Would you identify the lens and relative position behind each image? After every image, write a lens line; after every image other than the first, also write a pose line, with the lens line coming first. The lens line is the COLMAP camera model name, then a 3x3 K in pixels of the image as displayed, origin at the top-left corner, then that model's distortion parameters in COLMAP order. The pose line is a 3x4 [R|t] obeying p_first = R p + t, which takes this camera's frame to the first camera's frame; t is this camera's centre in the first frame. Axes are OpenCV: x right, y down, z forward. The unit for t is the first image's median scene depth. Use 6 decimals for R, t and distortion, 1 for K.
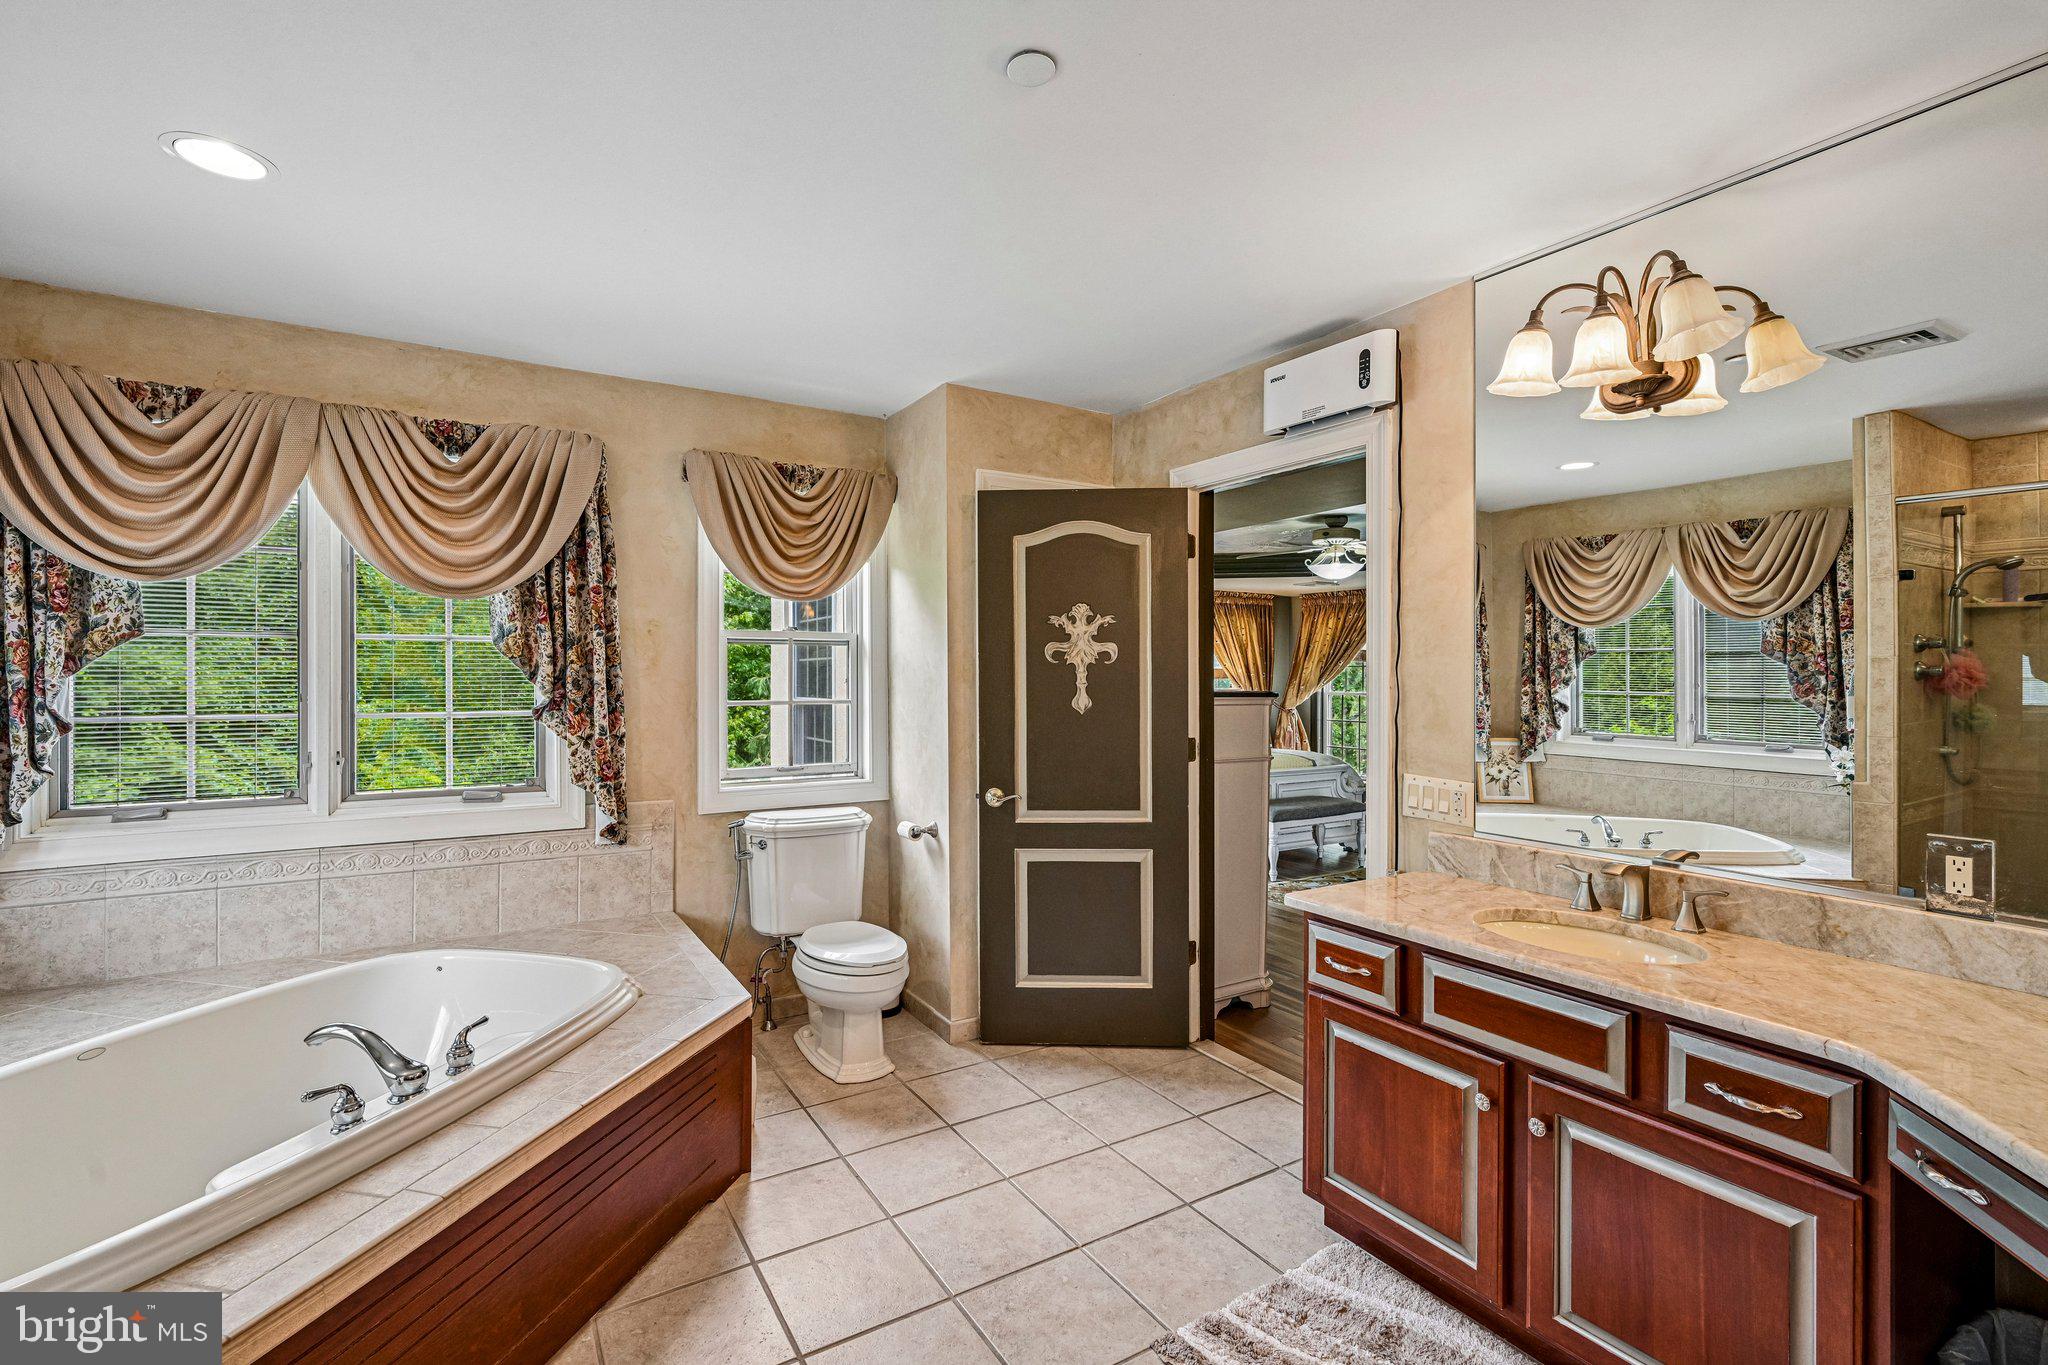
lens RADIAL K [[919.9, 0, 1022.9], [0, 919.9, 679.5], [0, 0, 1]] dist [0.012776, 0.000370]
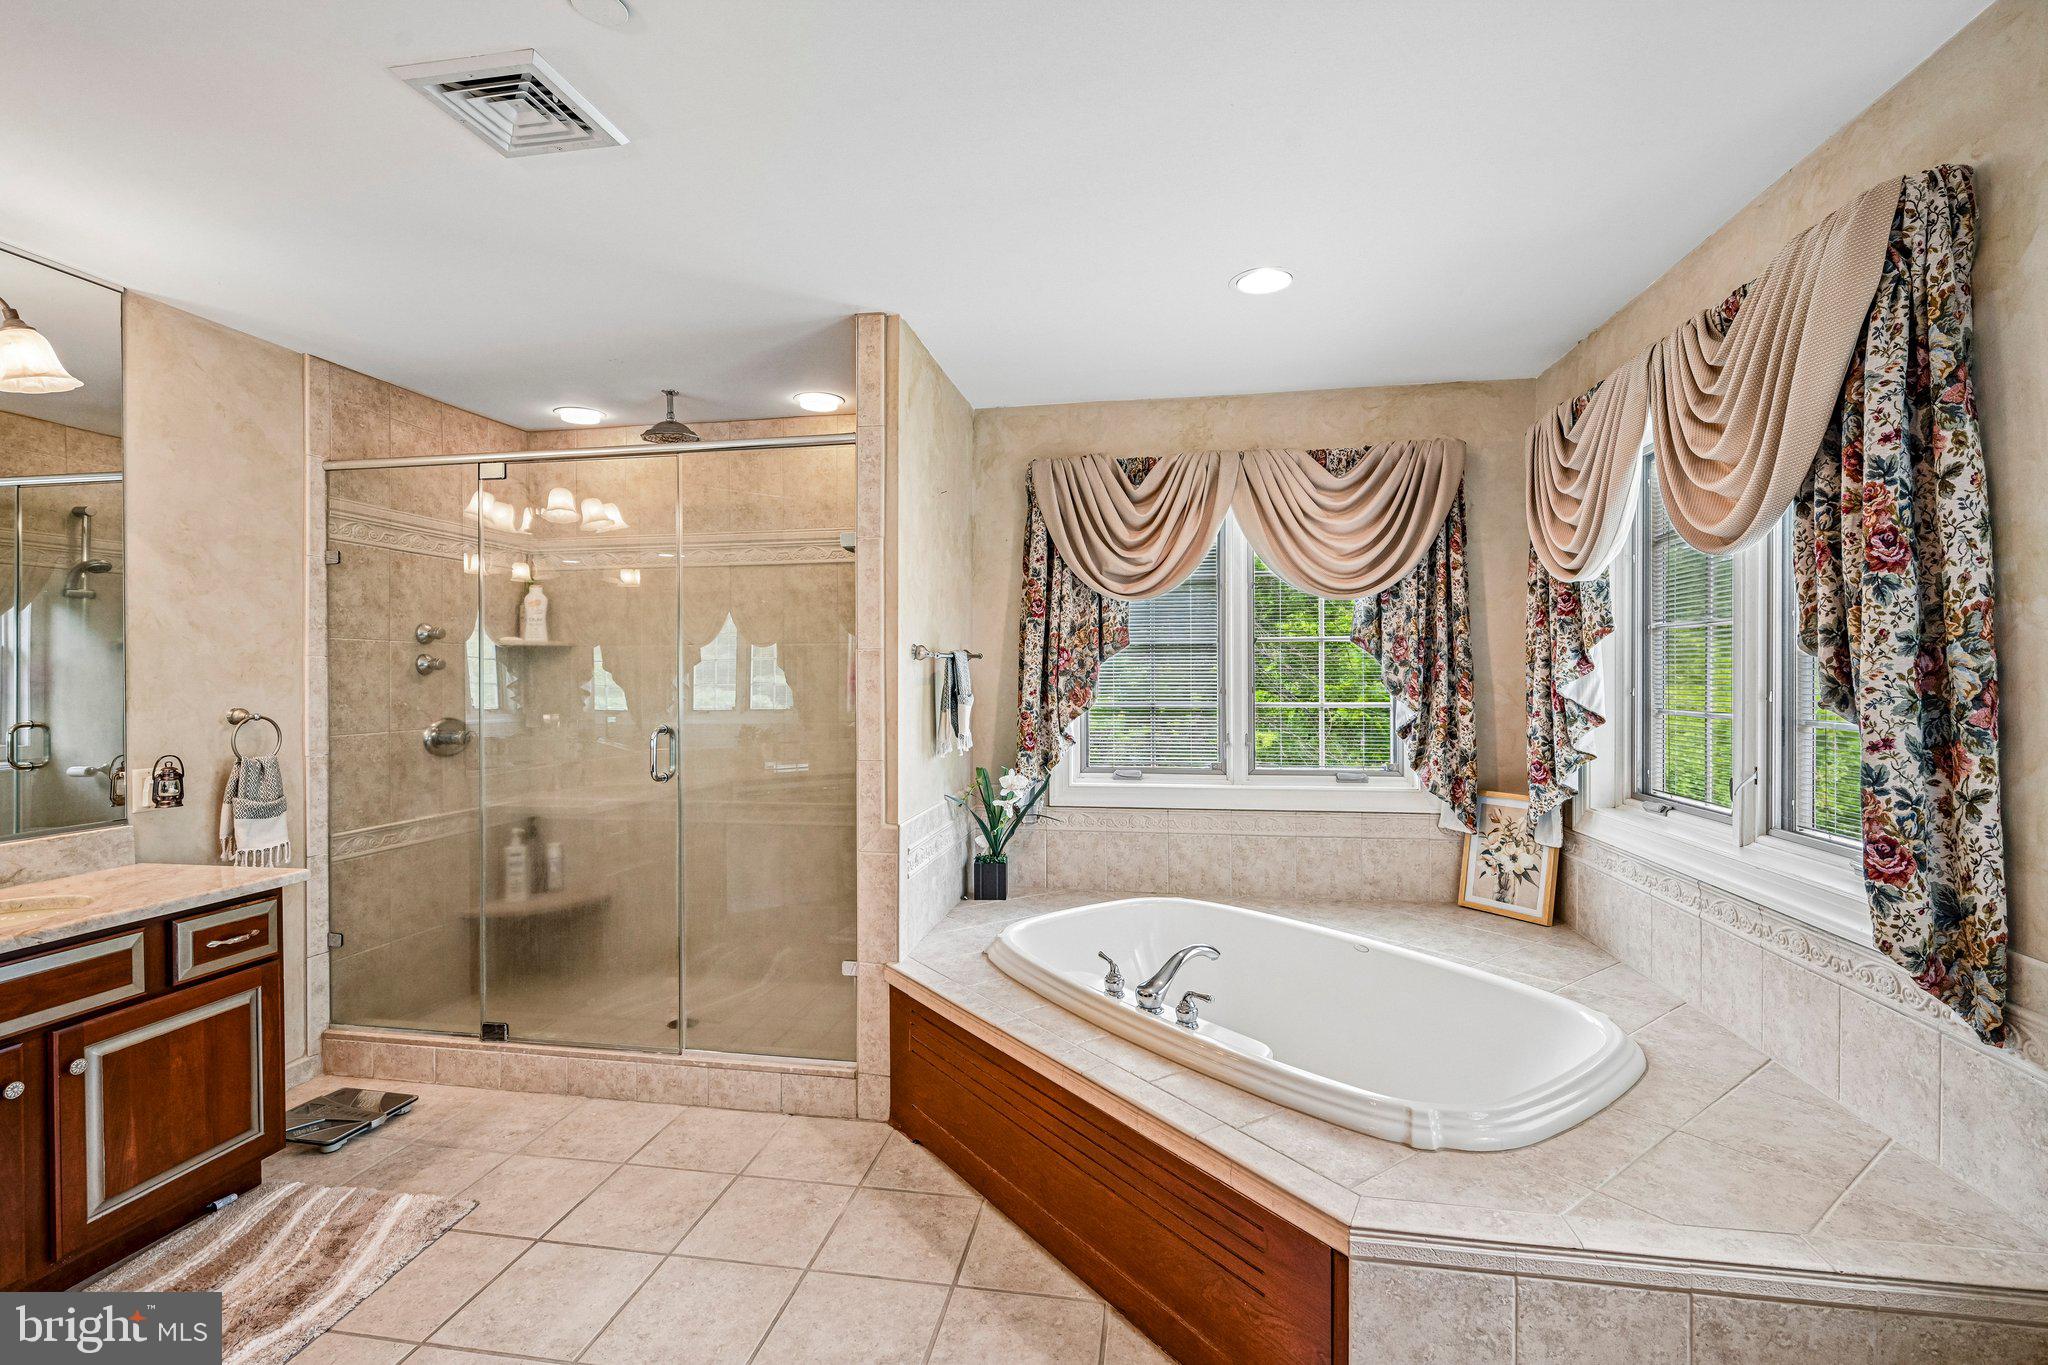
lens RADIAL K [[919.9, 0, 1022.5], [0, 919.9, 679.4], [0, 0, 1]] dist [0.012776, 0.000370]
pose [[-0.744173, -0.005040, 0.667968, -1.150299], [0.005529, 0.999891, 0.013705, -0.001303], [-0.667964, 0.013892, -0.744064, 1.155414]]
